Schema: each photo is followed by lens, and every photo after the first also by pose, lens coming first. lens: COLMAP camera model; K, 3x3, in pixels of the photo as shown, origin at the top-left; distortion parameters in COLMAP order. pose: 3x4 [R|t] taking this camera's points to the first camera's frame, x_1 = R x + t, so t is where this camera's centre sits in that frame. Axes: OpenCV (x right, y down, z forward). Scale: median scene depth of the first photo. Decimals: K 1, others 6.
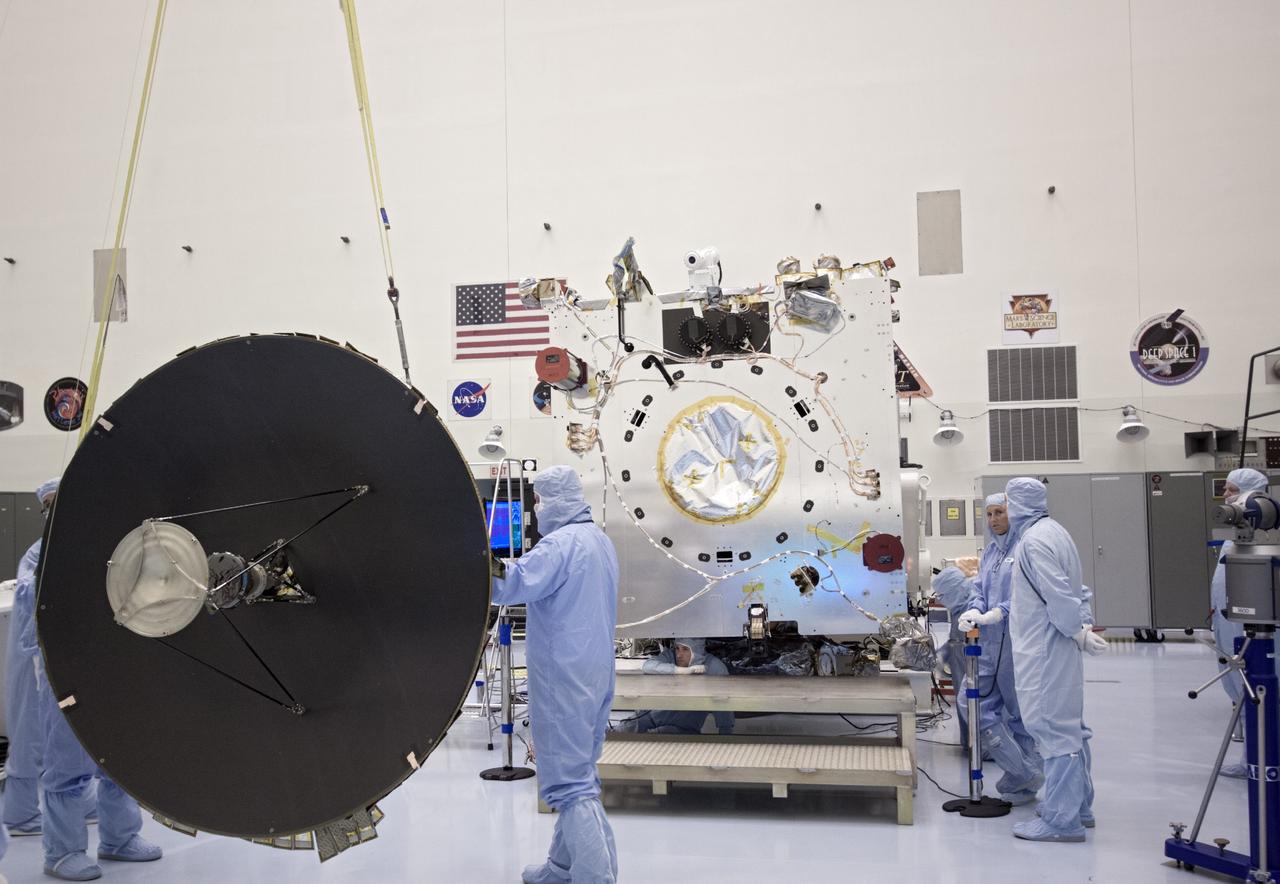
lens RADIAL K [[1013.3, 0, 663.2], [0, 1013.3, 467.3], [0, 0, 1]] dist [-0.006510, 0.019208]
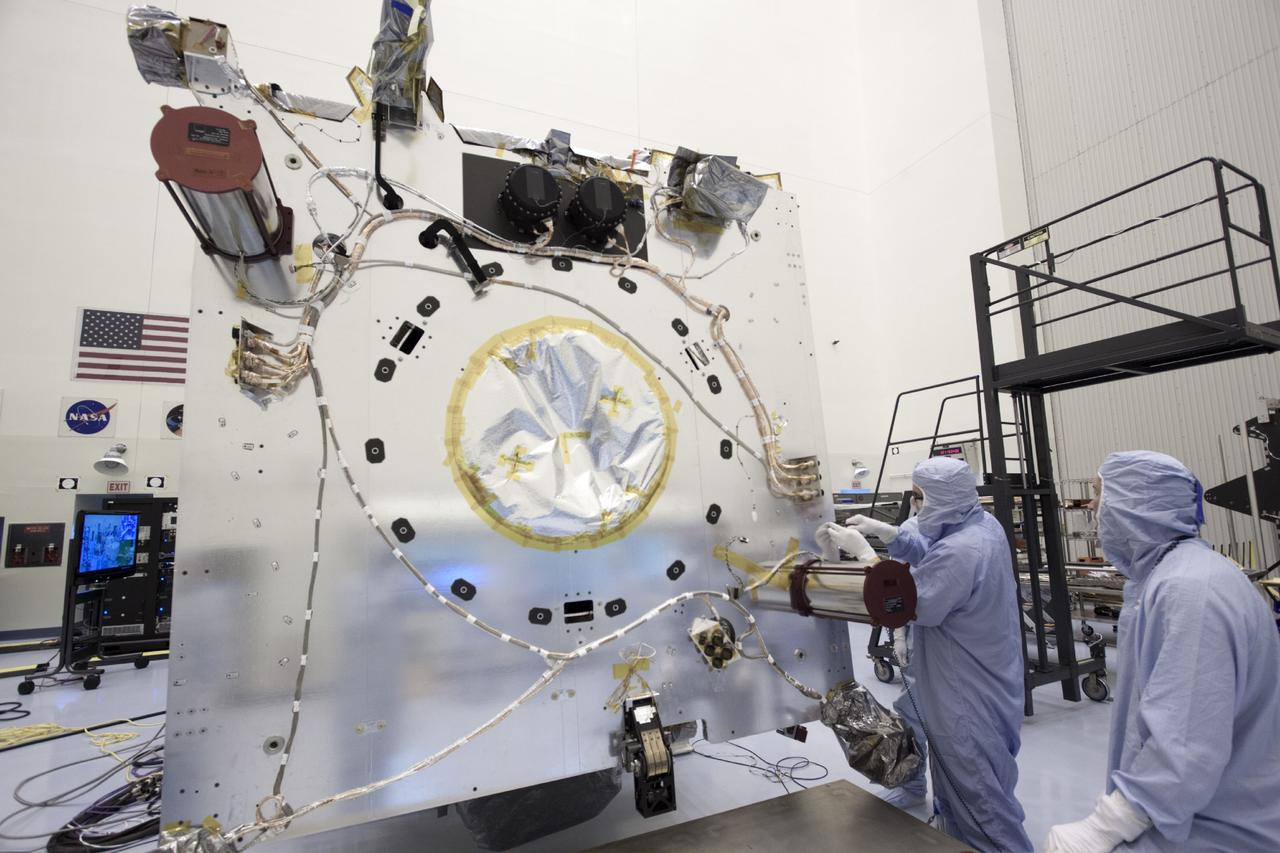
lens RADIAL K [[569.4, 0, 635.1], [0, 569.4, 442.0], [0, 0, 1]] dist [-0.011098, -0.000299]
pose [[0.844808, 0.065039, 0.531103, -0.075732], [-0.013394, 0.994844, -0.100524, 0.029451], [-0.534903, 0.077810, 0.841323, 0.716386]]
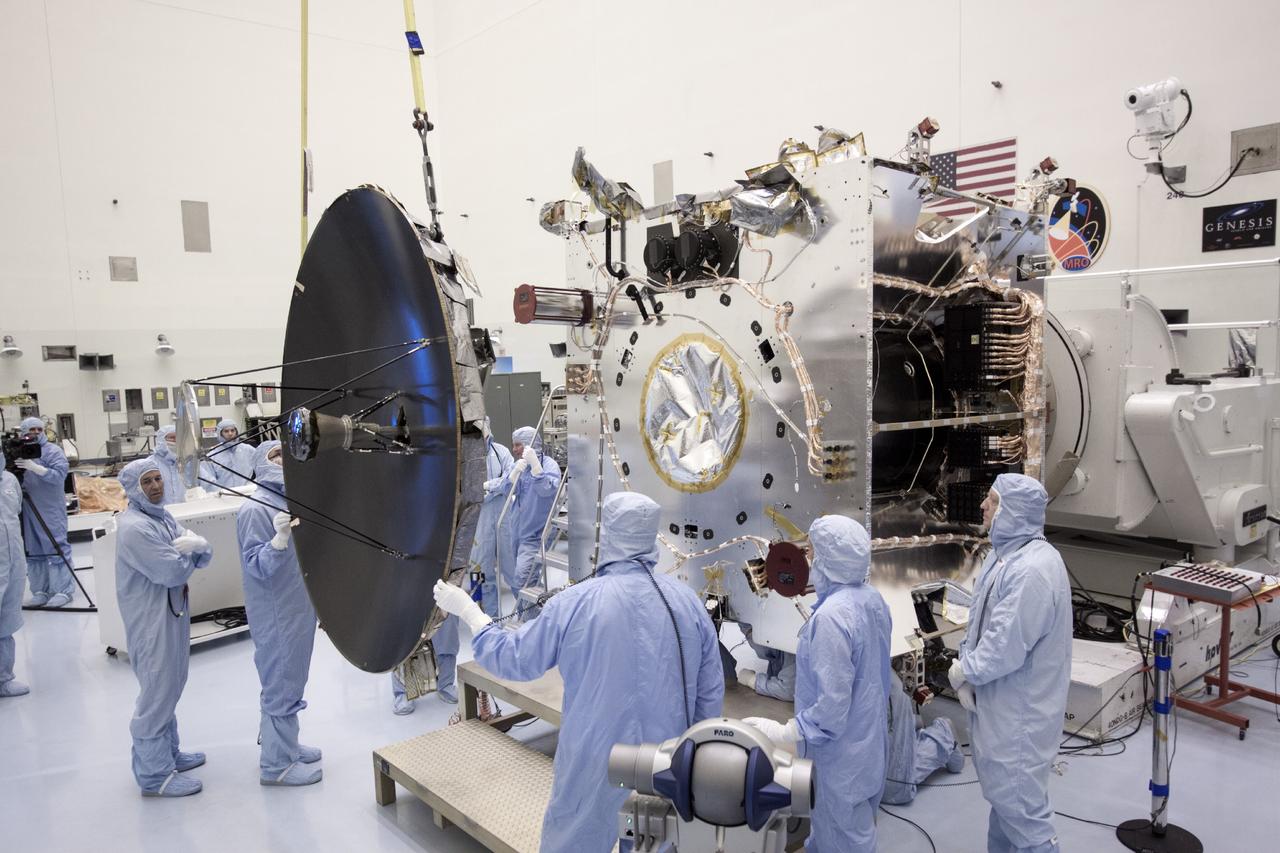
lens RADIAL K [[855.2, 0, 672.0], [0, 855.2, 432.0], [0, 0, 1]] dist [-0.008365, -0.003724]
pose [[0.788823, 0.055169, -0.612139, 0.461738], [0.031507, 0.991024, 0.129918, -0.081211], [0.613812, -0.121769, 0.780005, 0.449292]]
